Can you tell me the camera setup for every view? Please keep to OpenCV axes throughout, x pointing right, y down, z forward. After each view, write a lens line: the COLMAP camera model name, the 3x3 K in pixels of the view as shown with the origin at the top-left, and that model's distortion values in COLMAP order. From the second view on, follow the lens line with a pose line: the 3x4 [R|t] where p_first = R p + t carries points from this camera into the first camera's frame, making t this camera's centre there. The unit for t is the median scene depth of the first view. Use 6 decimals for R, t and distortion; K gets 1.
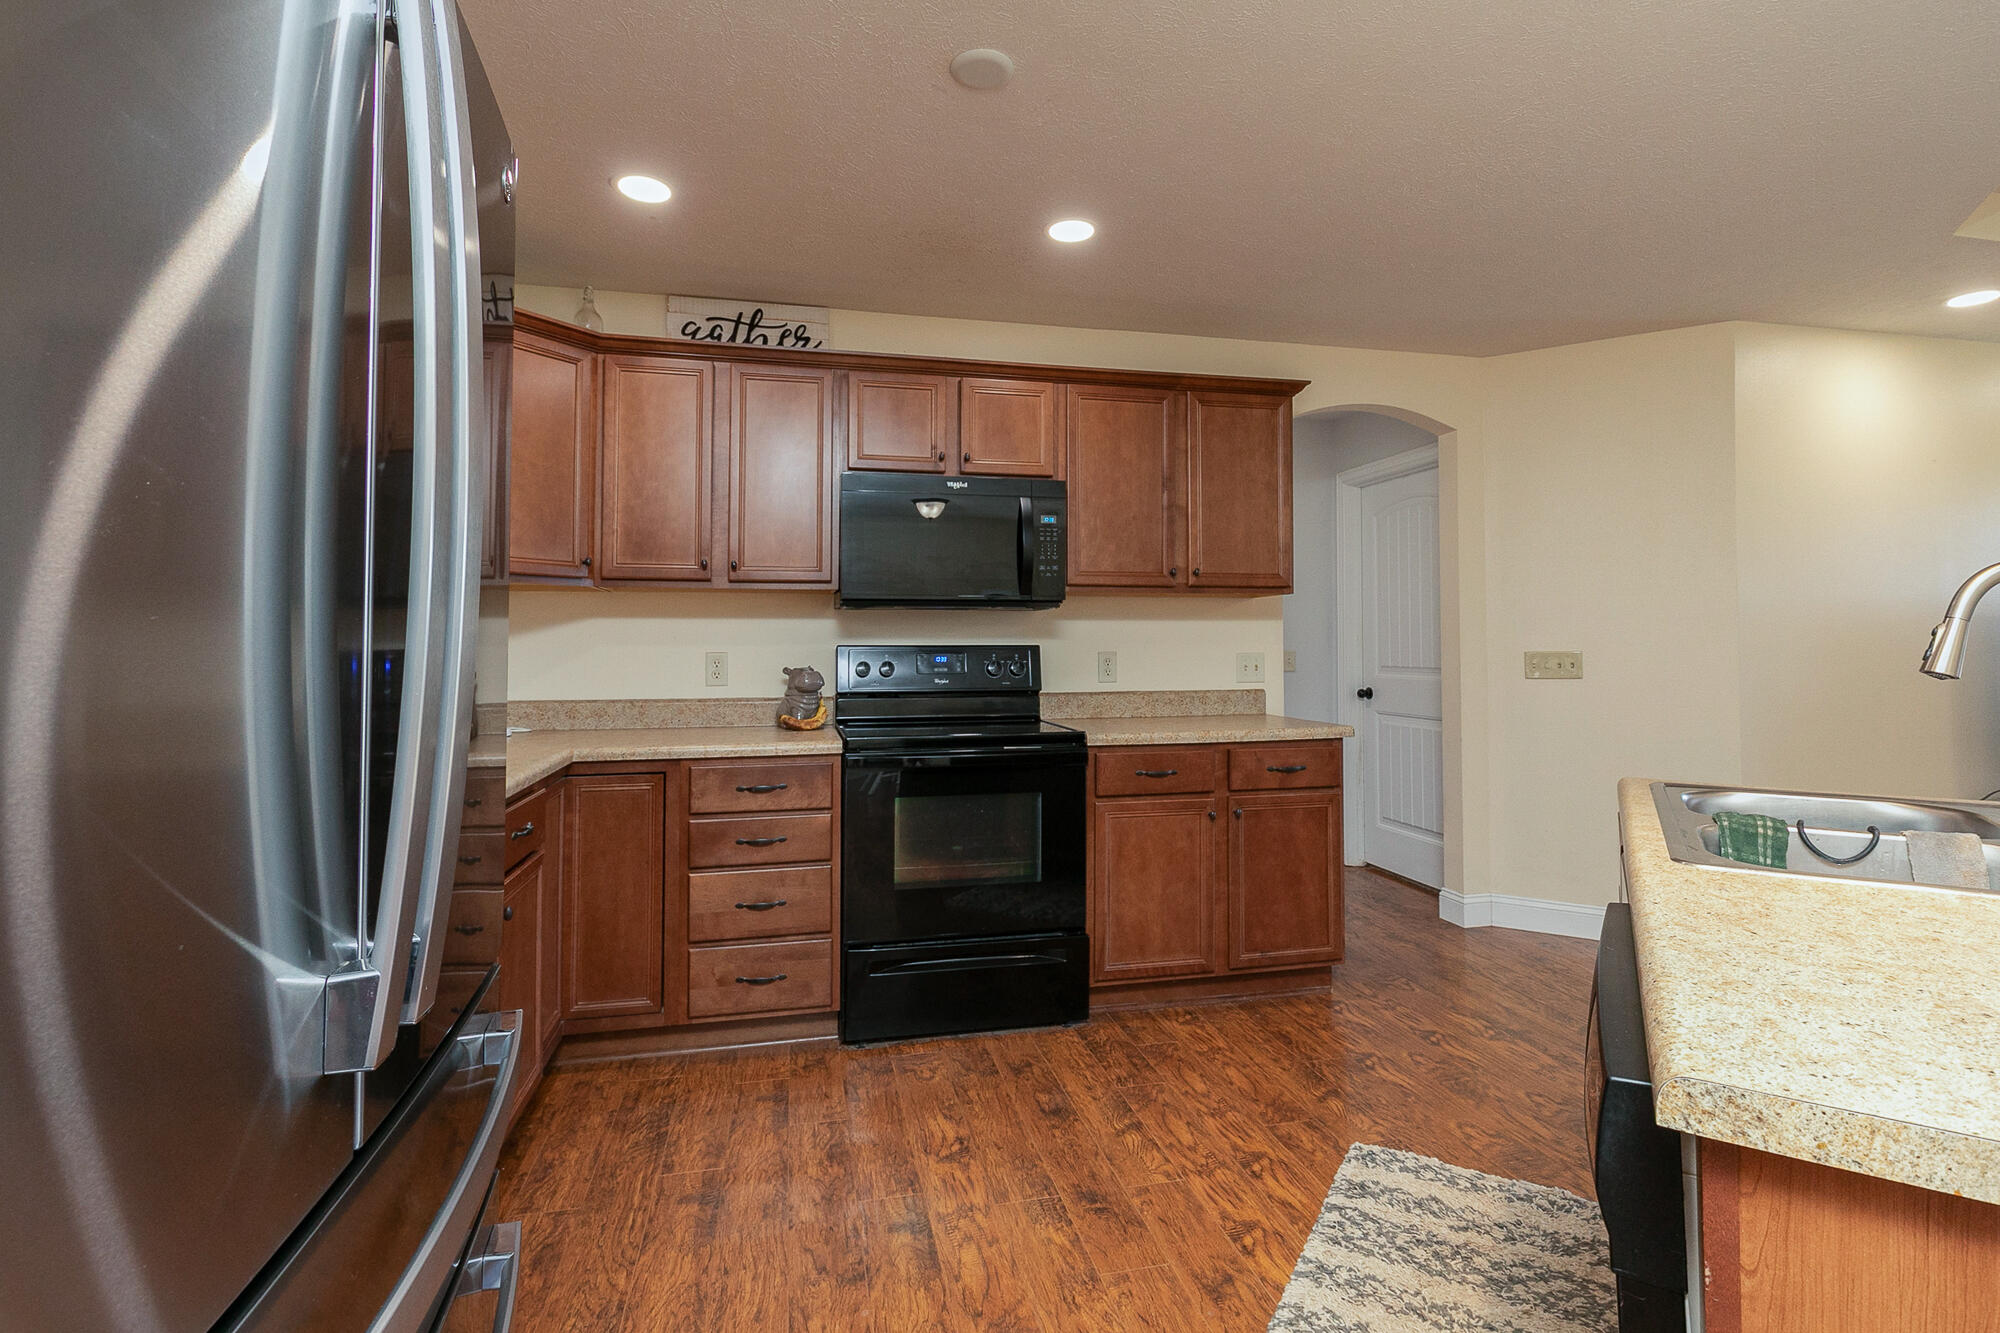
lens RADIAL K [[935.6, 0, 1004.9], [0, 935.6, 613.2], [0, 0, 1]] dist [-0.000873, -0.000256]
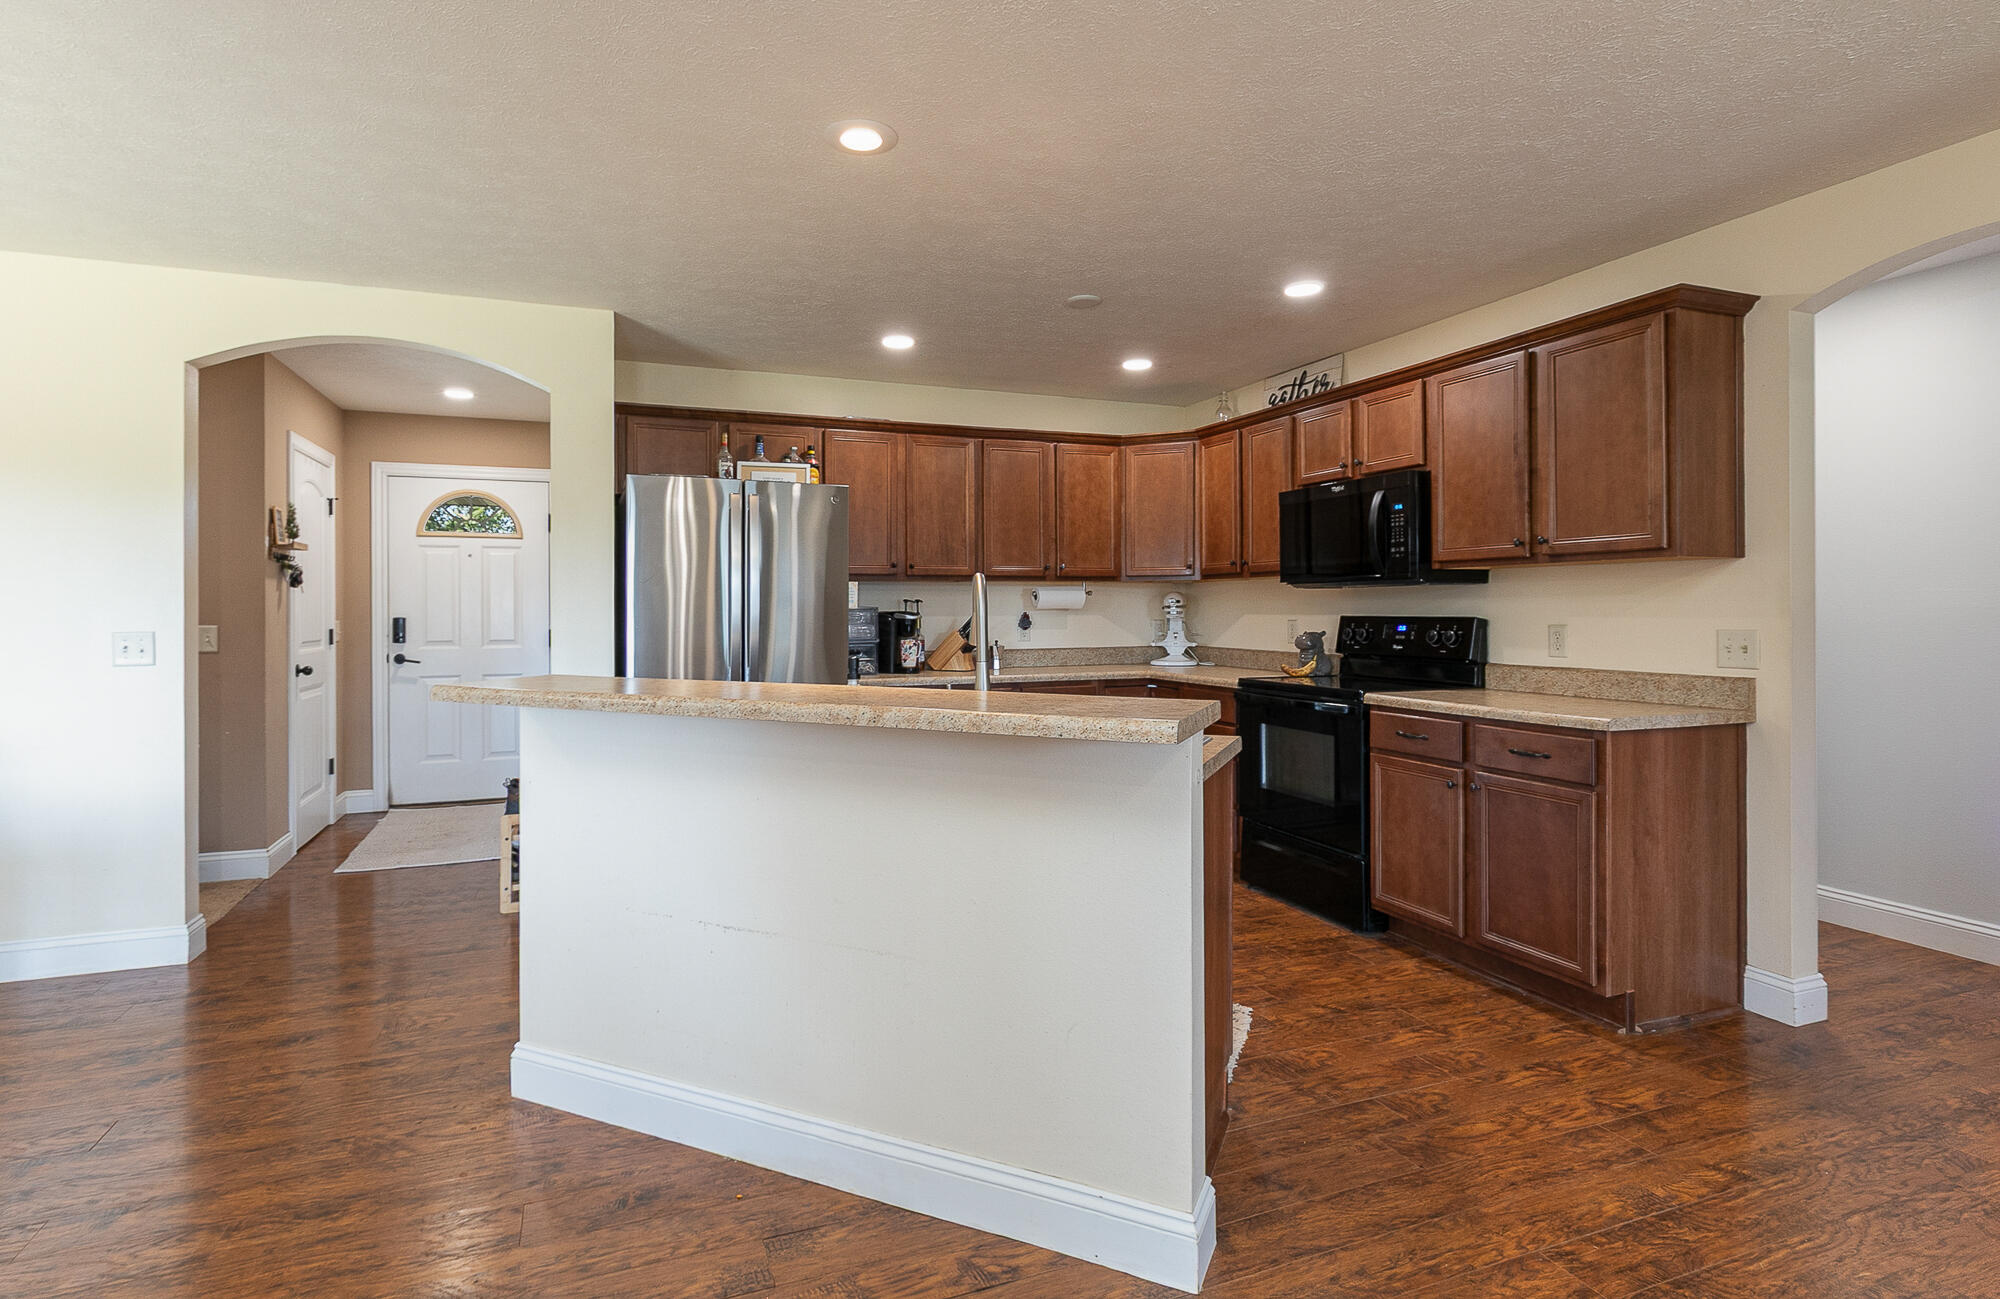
lens RADIAL K [[988.7, 0, 967.0], [0, 988.7, 607.1], [0, 0, 1]] dist [-0.002862, -0.000506]
pose [[0.135403, -0.000174, -0.990791, 1.209313], [0.034775, 0.999385, 0.004577, -0.002328], [0.990180, -0.035074, 0.135326, 0.327832]]
